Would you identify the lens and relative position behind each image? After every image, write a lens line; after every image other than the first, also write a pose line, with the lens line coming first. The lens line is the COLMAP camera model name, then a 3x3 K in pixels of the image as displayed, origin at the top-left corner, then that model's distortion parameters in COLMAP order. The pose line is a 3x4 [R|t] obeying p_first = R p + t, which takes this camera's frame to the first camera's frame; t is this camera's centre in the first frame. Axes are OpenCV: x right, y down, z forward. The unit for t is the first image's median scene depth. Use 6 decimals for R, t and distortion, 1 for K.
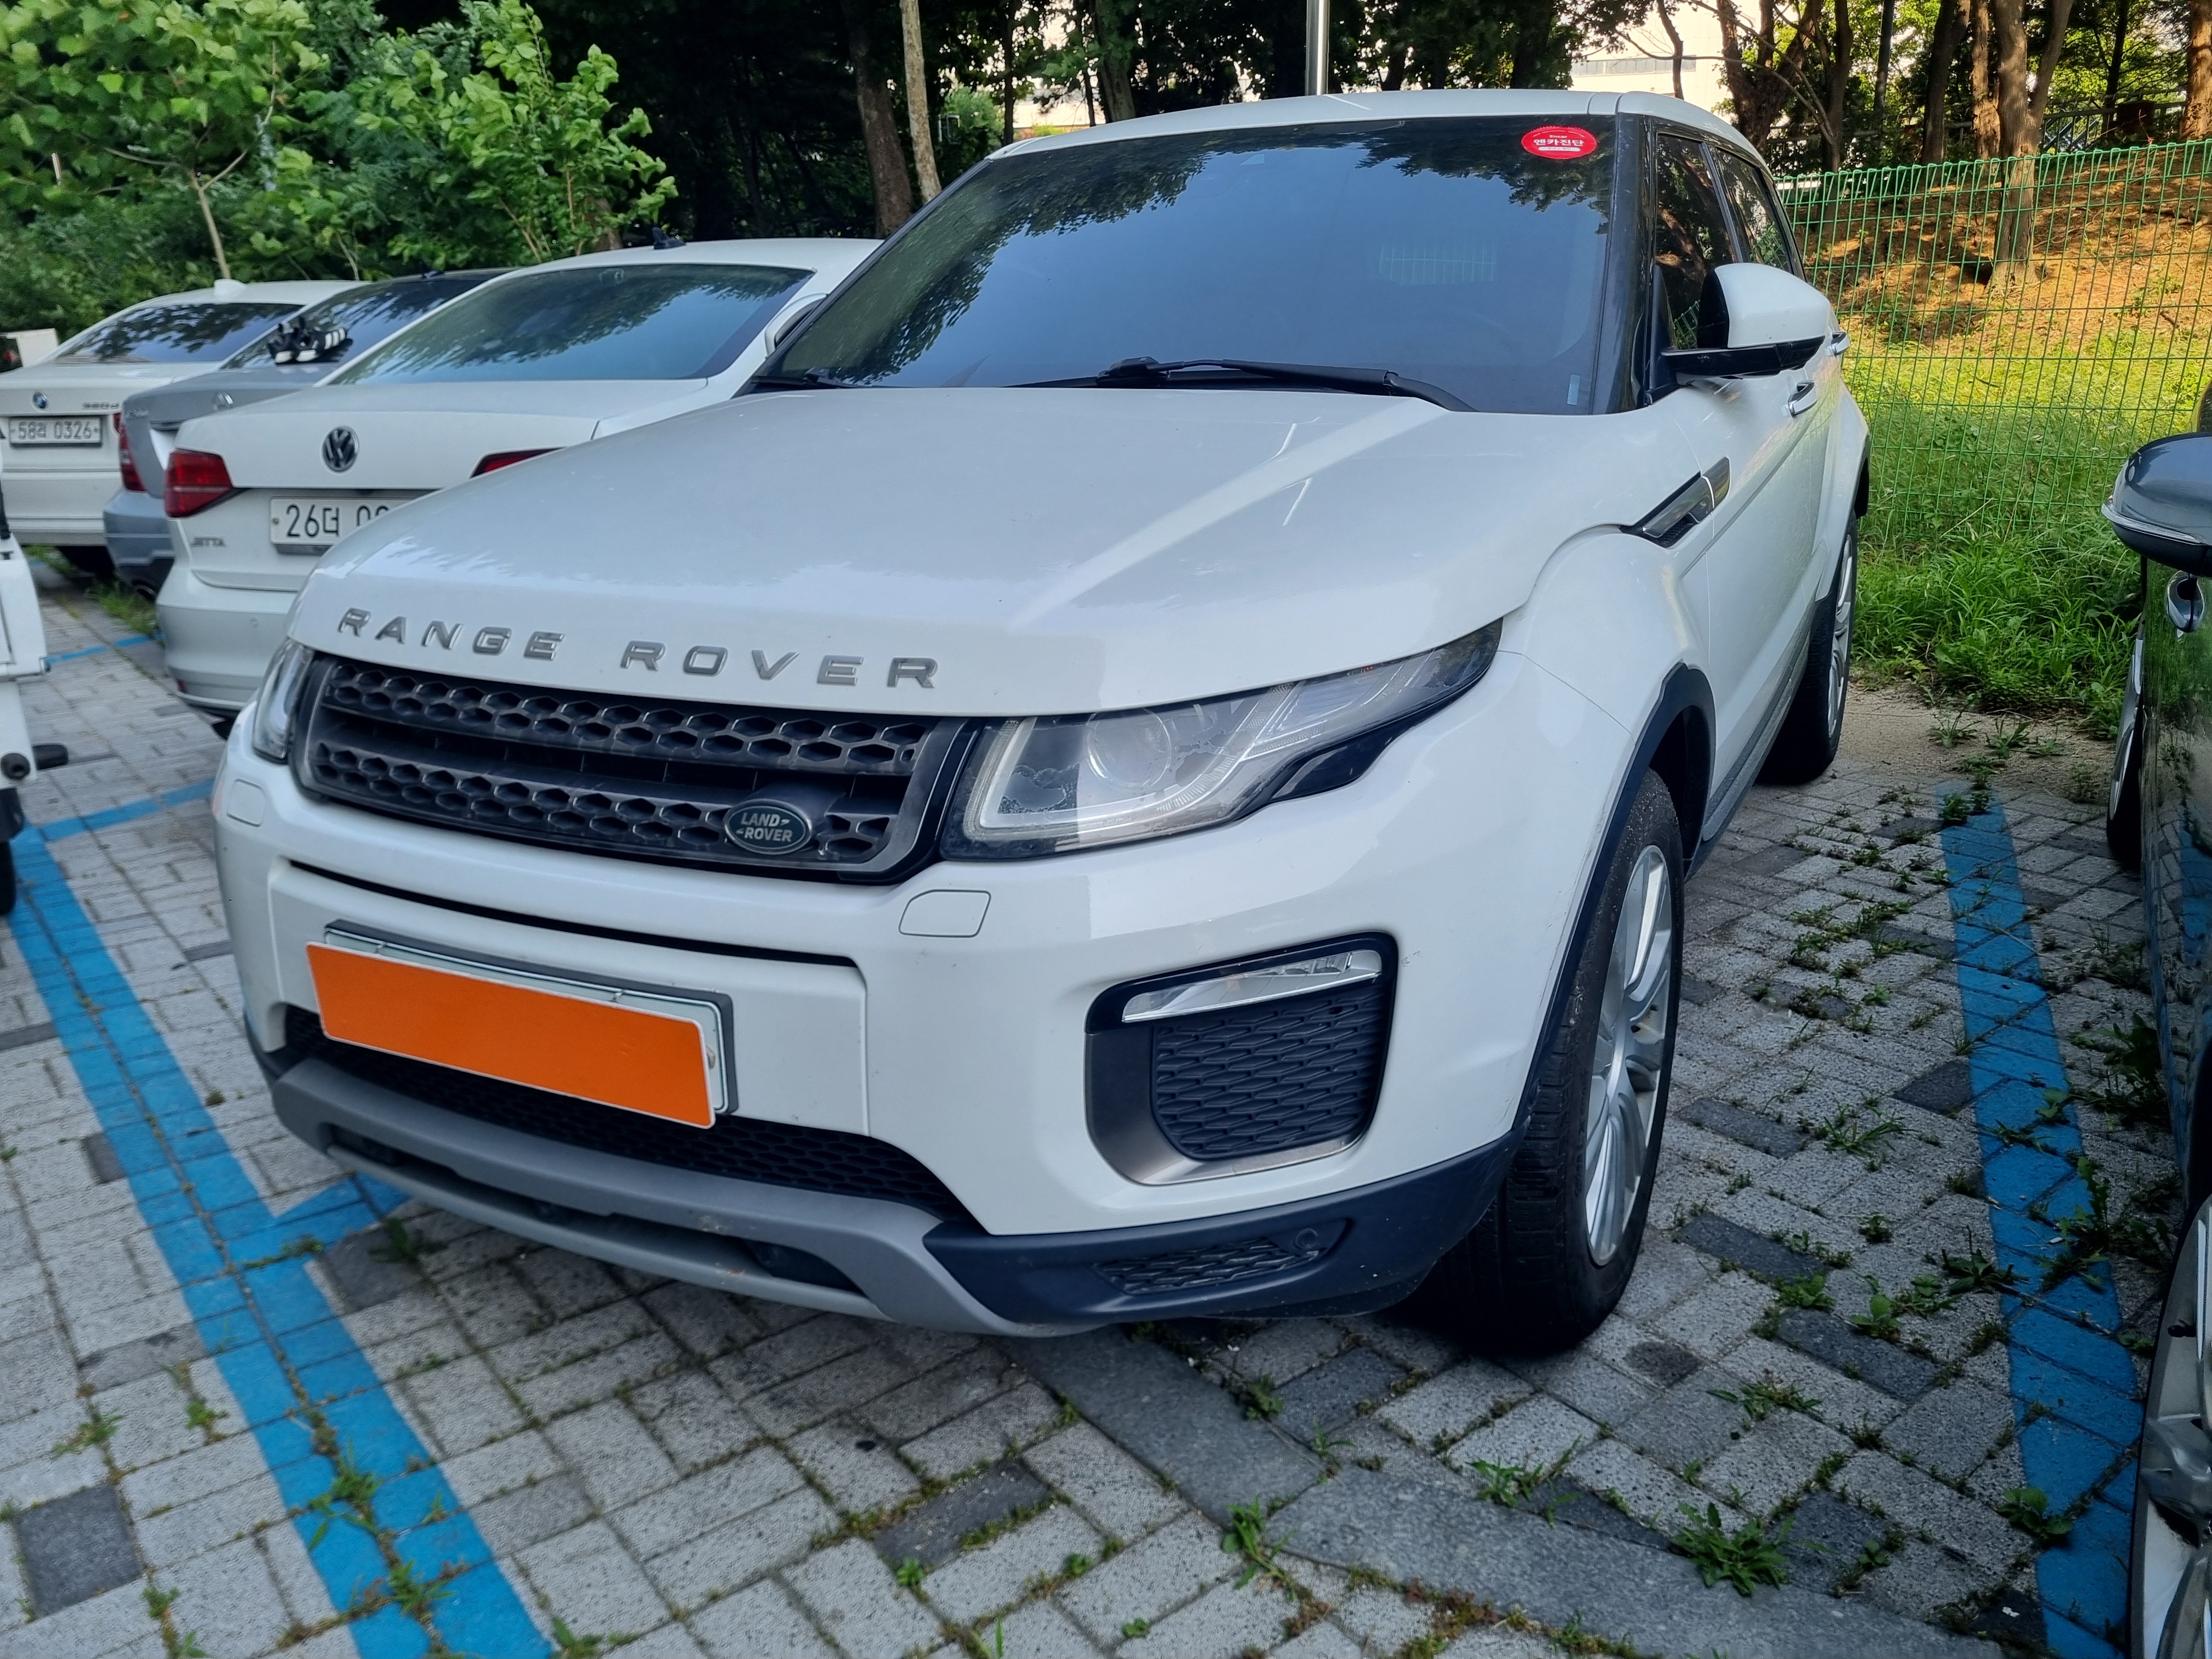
lens RADIAL K [[1712.4, 0, 1133.4], [0, 1712.4, 829.7], [0, 0, 1]] dist [0.019343, -0.001689]
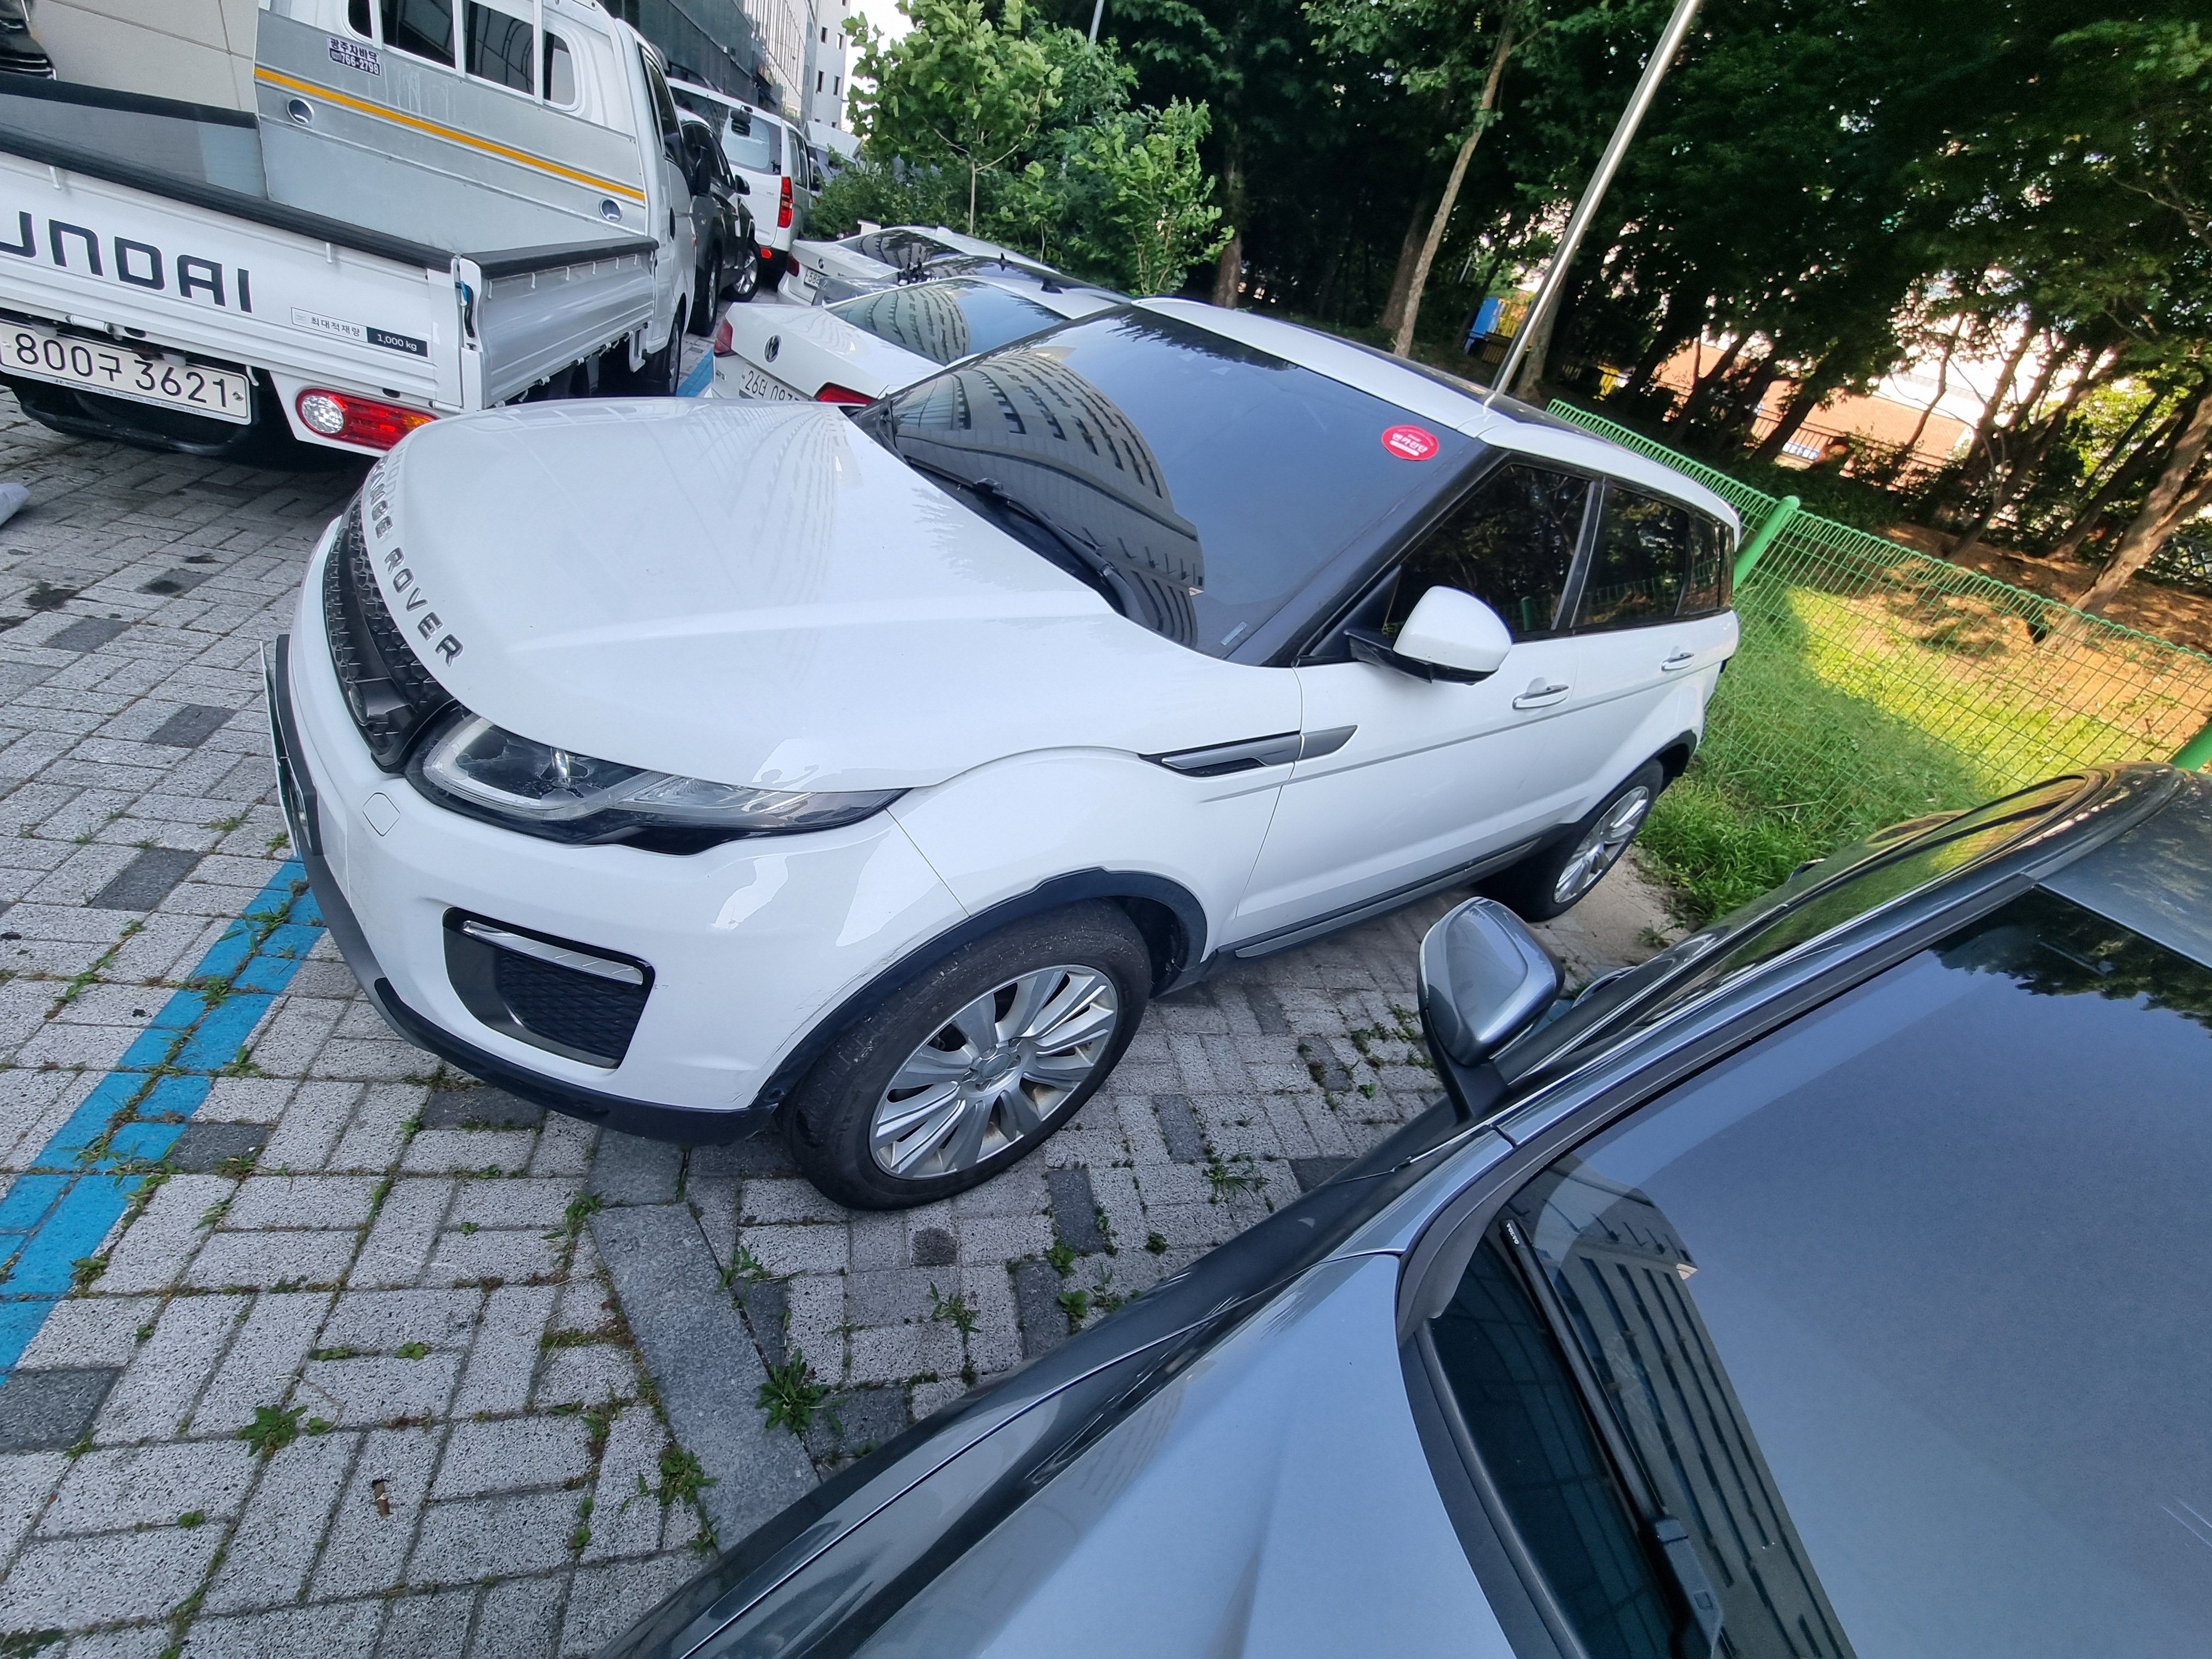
lens RADIAL K [[907.3, 0, 1099.9], [0, 907.3, 851.9], [0, 0, 1]] dist [-0.003642, -0.000681]
pose [[0.858345, 0.469688, -0.206487, 0.456788], [-0.413918, 0.871720, 0.262254, -0.291849], [0.303176, -0.139636, 0.942648, 0.336758]]
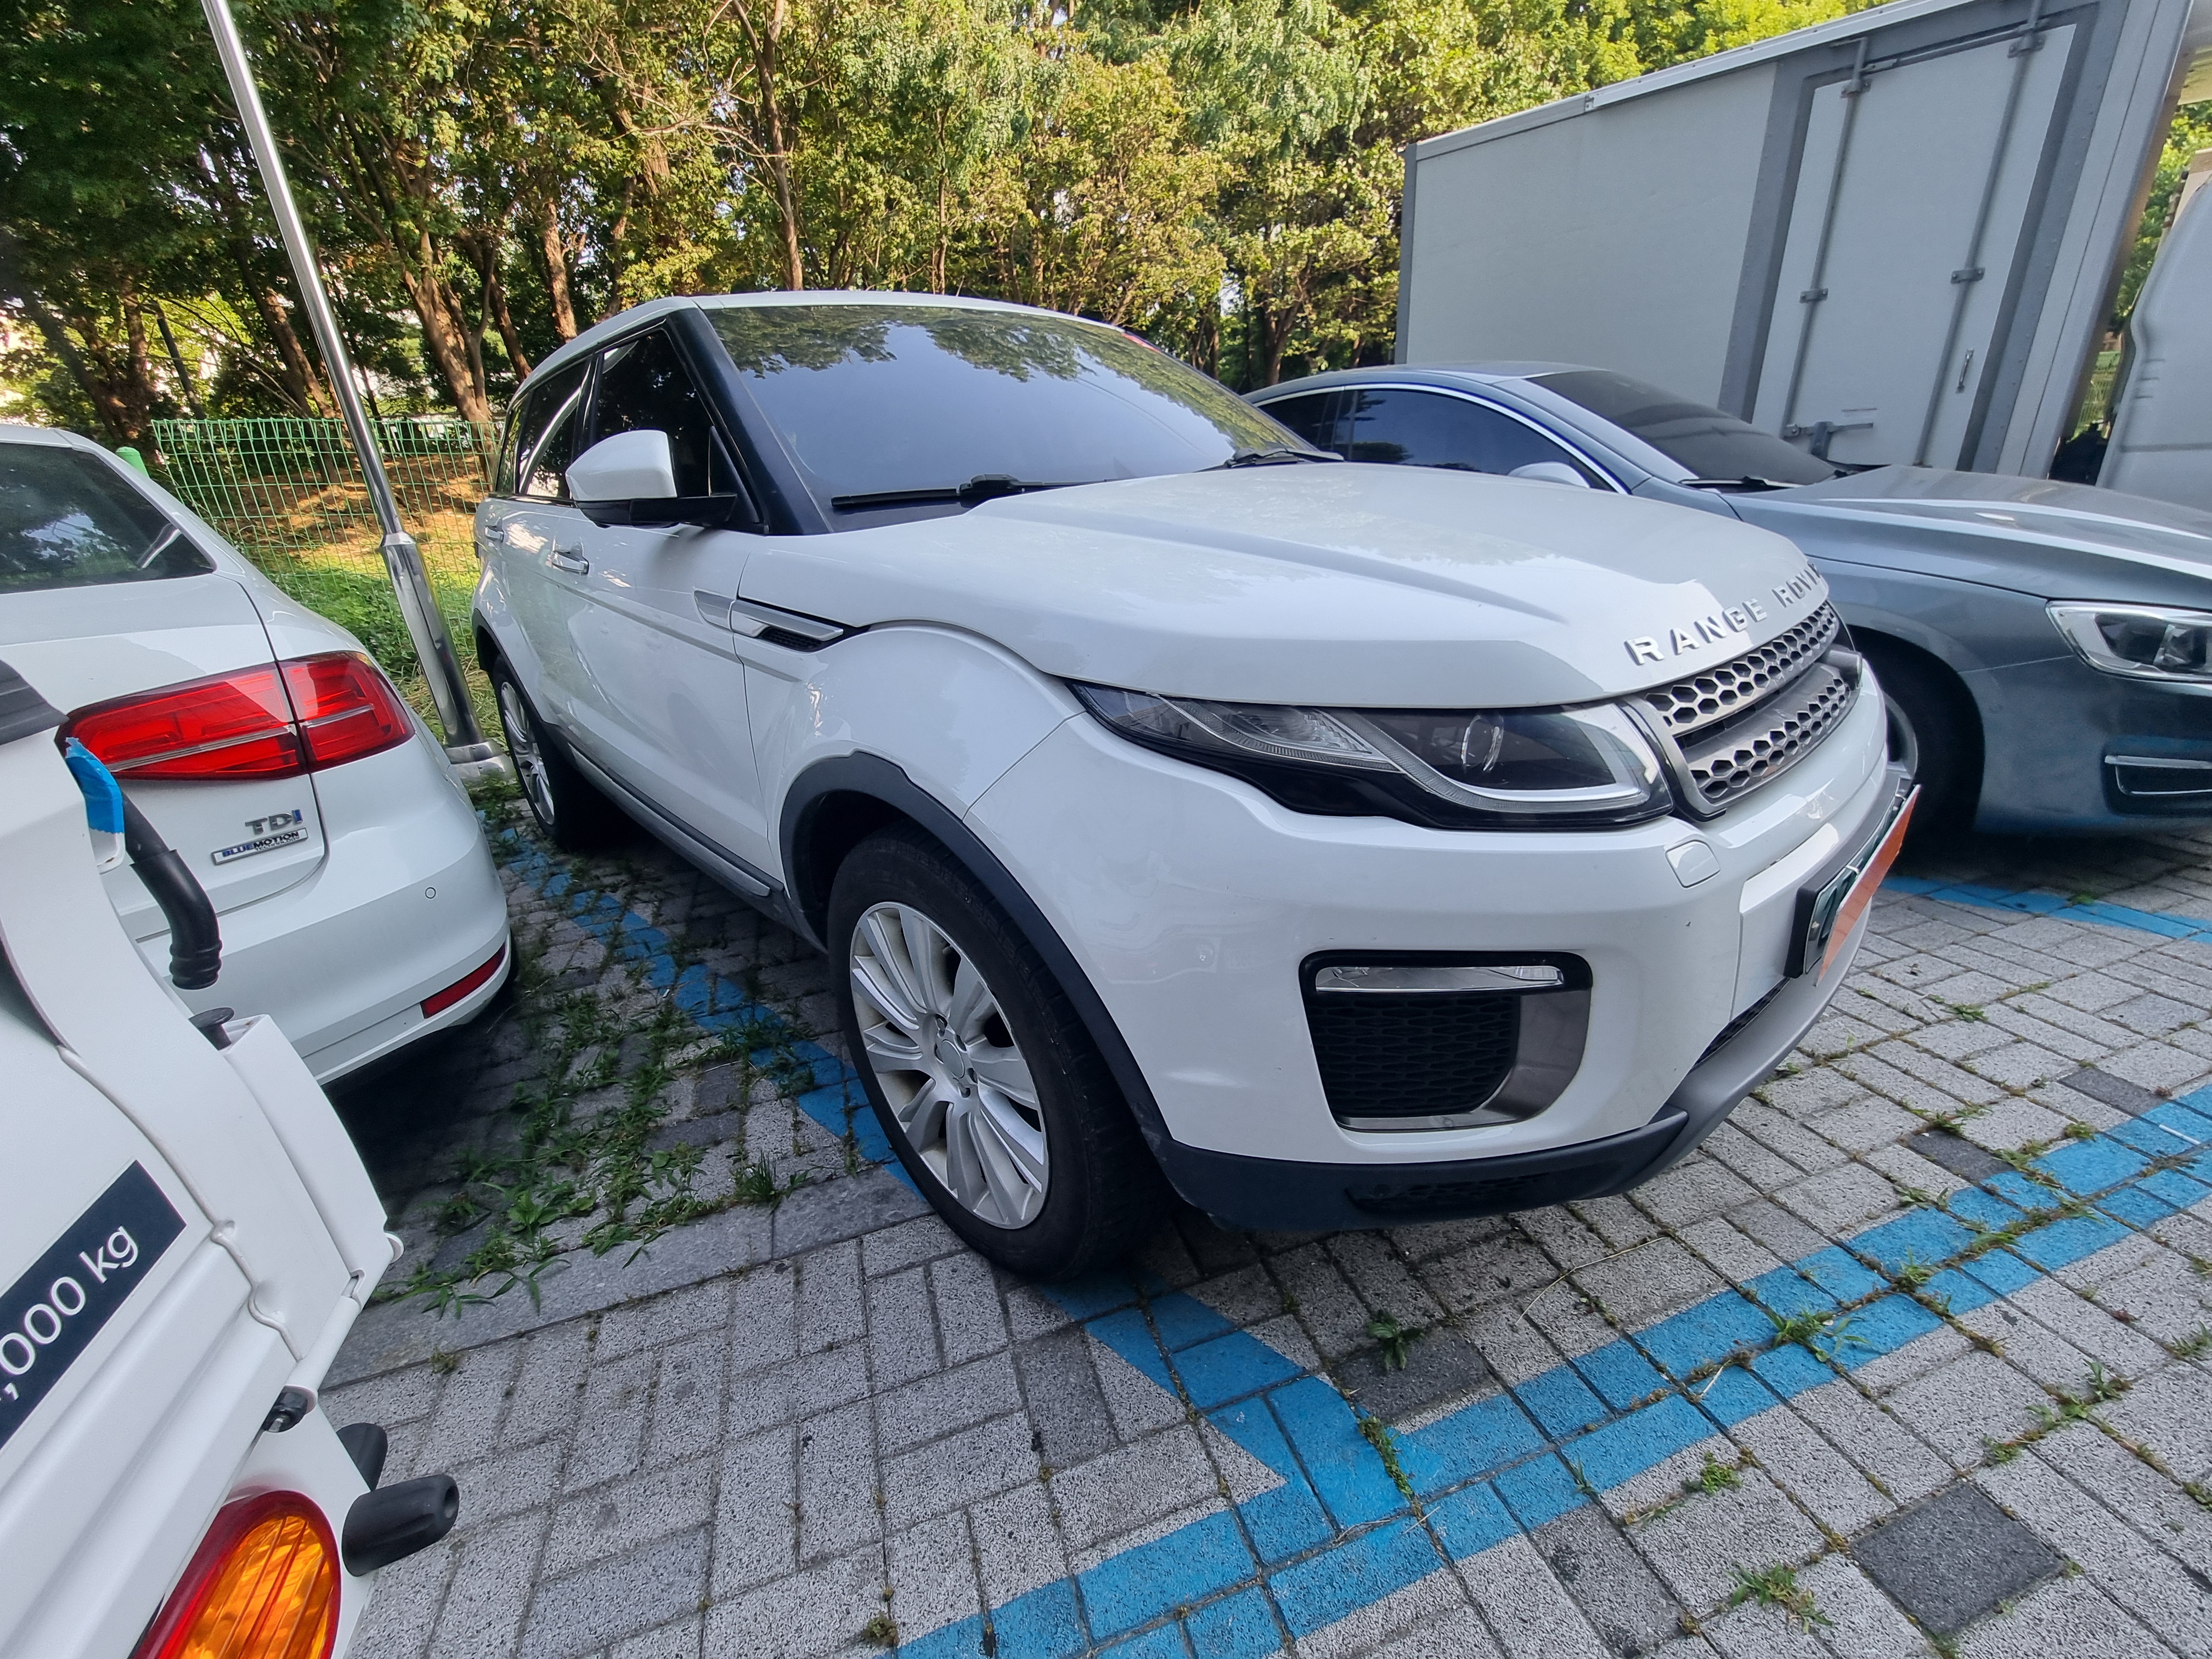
lens RADIAL K [[891.5, 0, 1146.1], [0, 891.5, 831.8], [0, 0, 1]] dist [0.000277, -0.000158]
pose [[0.328027, -0.353669, 0.875966, -0.980214], [0.326024, 0.912684, 0.246406, -0.238302], [-0.886626, 0.204758, 0.414690, 1.015487]]
